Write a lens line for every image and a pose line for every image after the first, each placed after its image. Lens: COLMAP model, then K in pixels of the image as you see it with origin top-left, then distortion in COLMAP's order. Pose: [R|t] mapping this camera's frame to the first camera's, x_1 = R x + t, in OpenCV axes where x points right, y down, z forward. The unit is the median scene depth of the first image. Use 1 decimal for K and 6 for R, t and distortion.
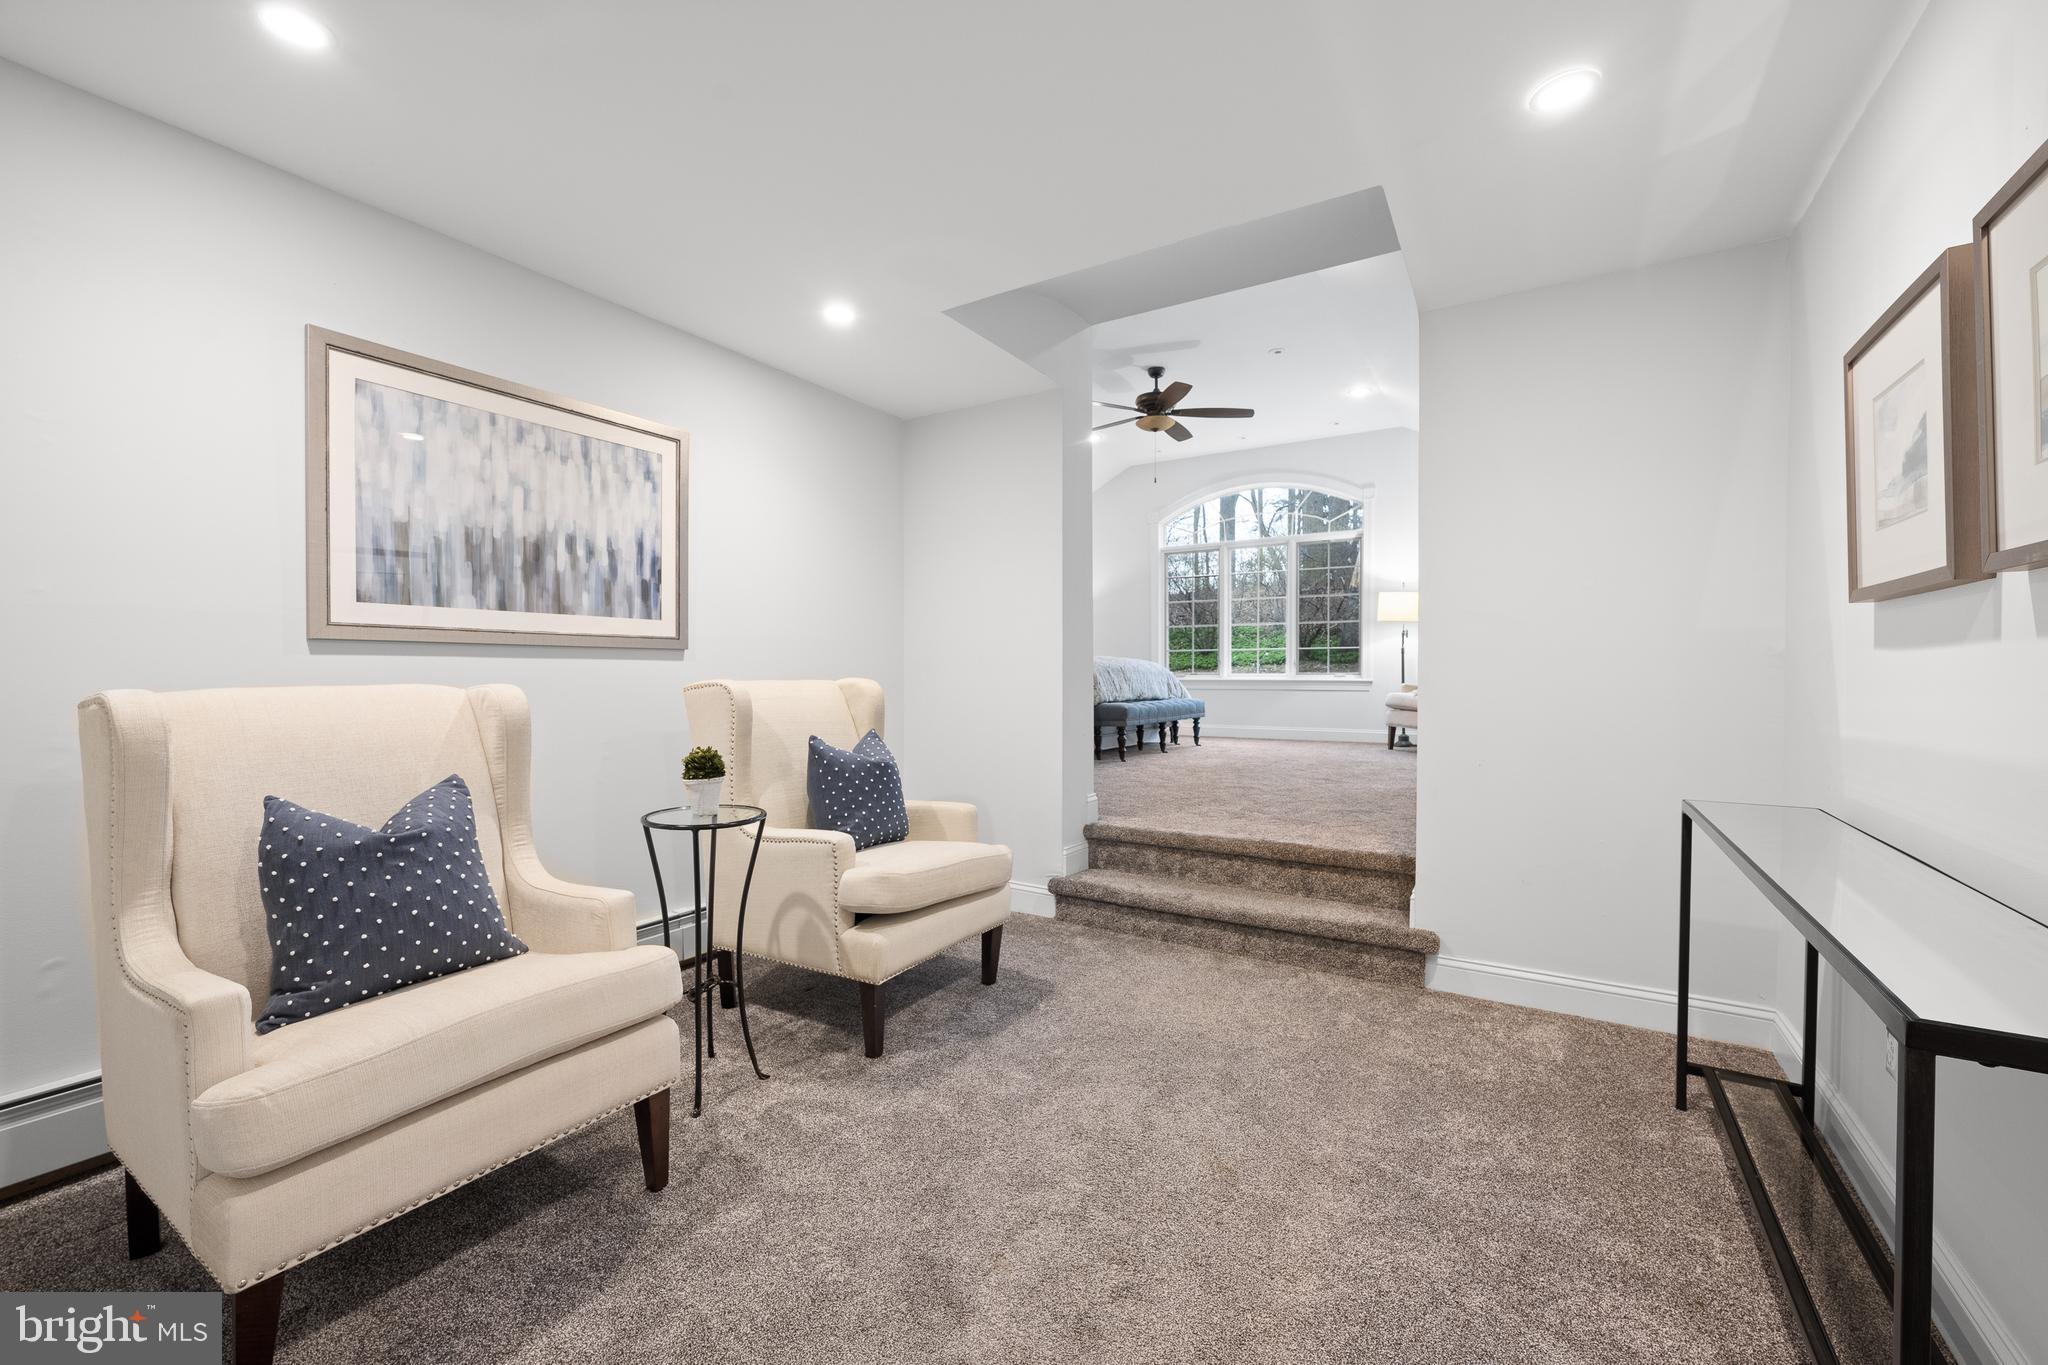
lens RADIAL K [[818.5, 0, 1020.2], [0, 818.5, 678.3], [0, 0, 1]] dist [0.000566, -0.000188]
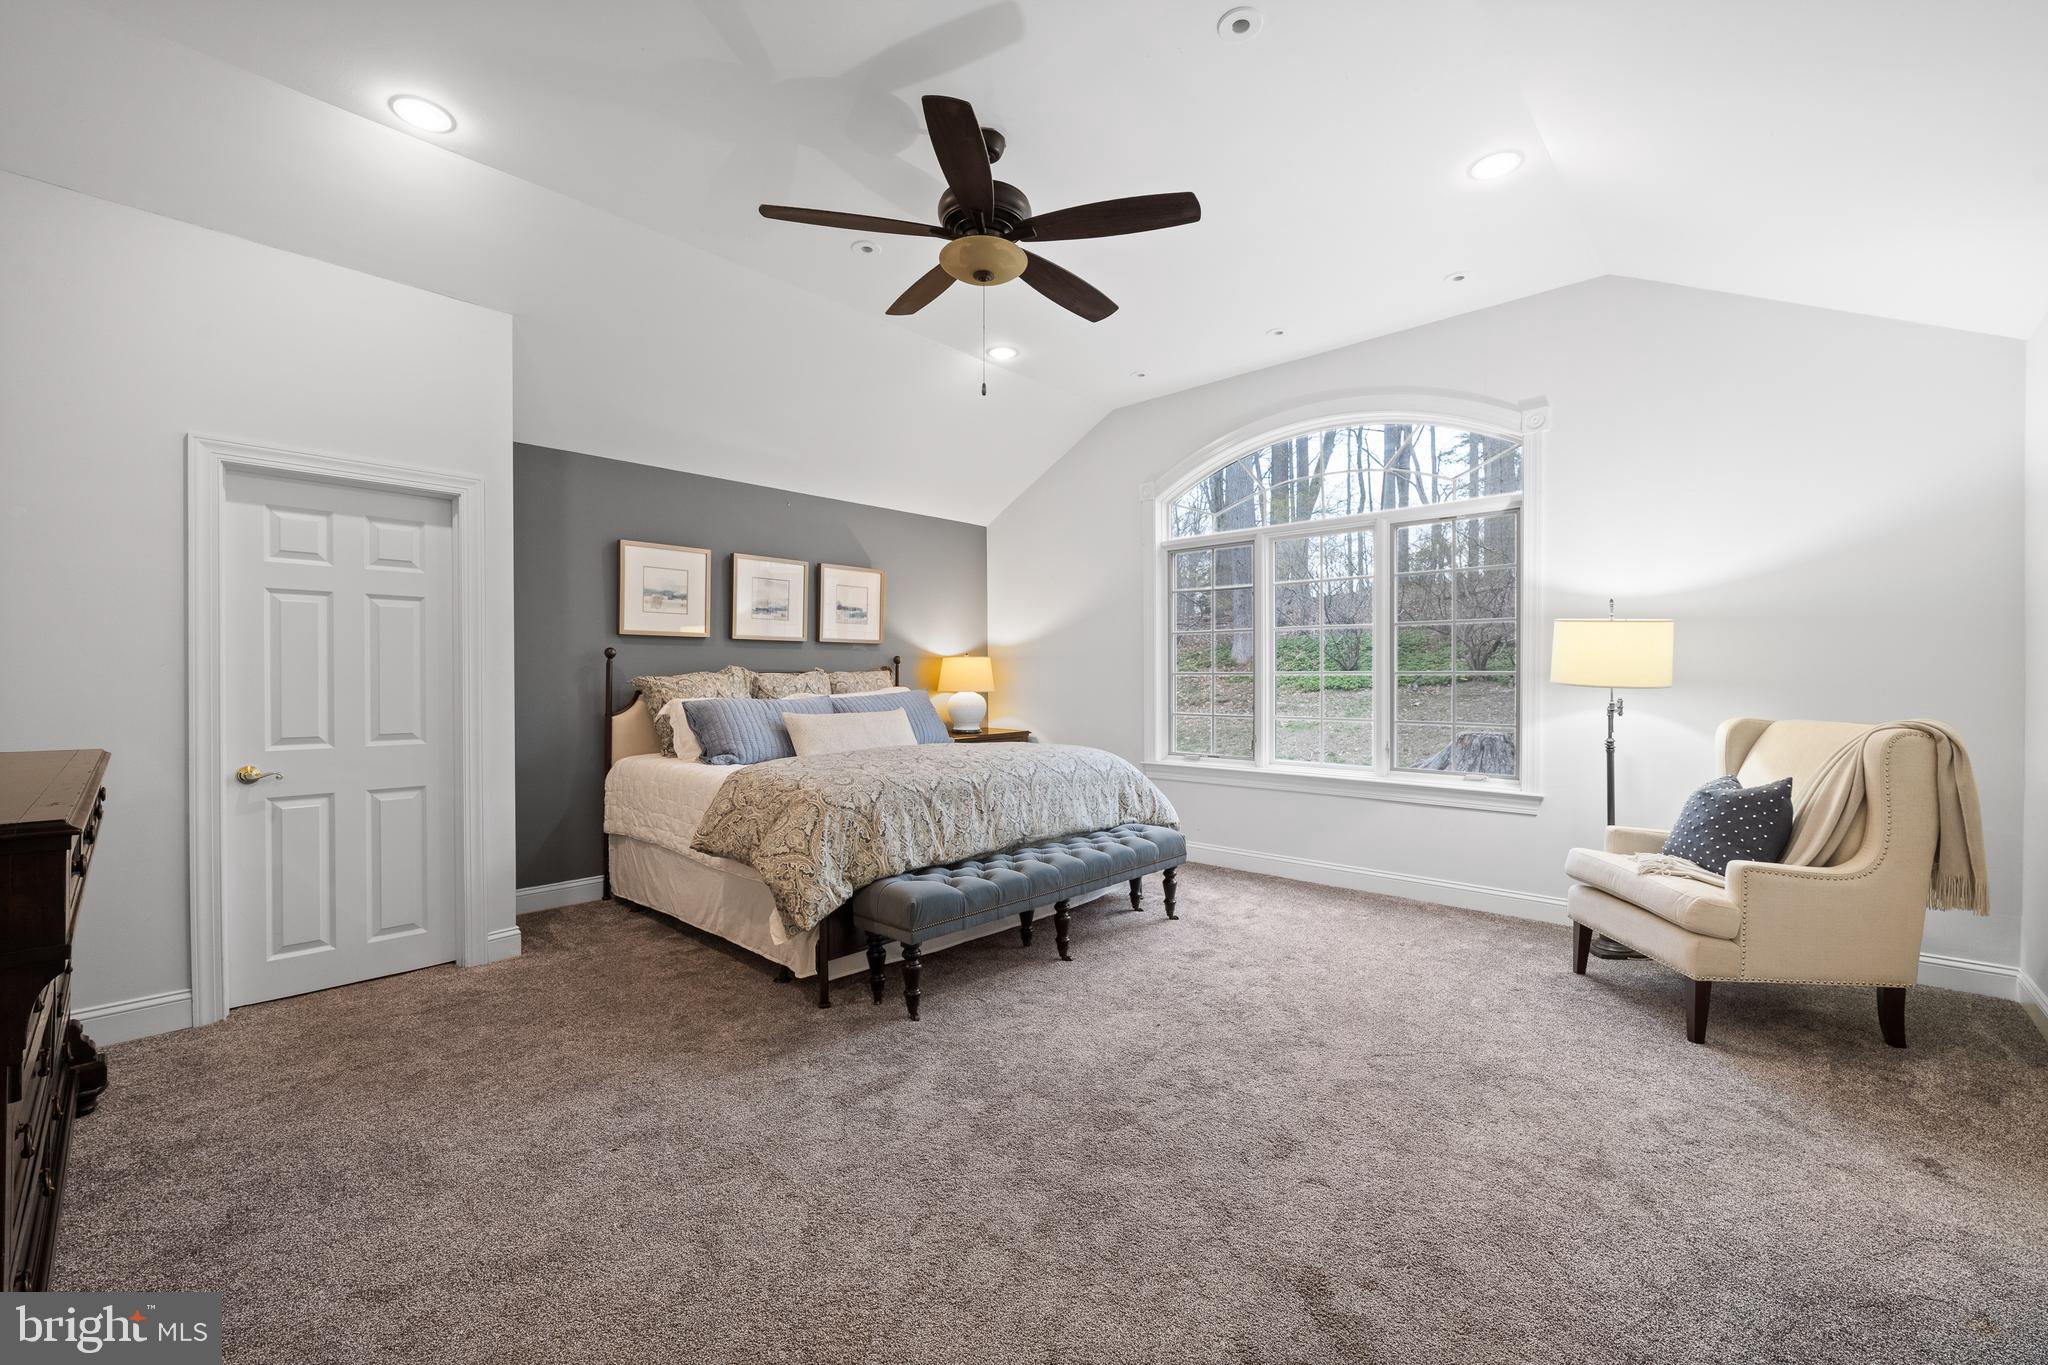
lens RADIAL K [[818.5, 0, 1032.8], [0, 818.5, 680.2], [0, 0, 1]] dist [0.000566, -0.000188]
pose [[0.983787, -0.003474, -0.179307, 0.218649], [0.003641, 0.999993, 0.000599, -0.069756], [0.179304, -0.001242, 0.983793, 0.463803]]
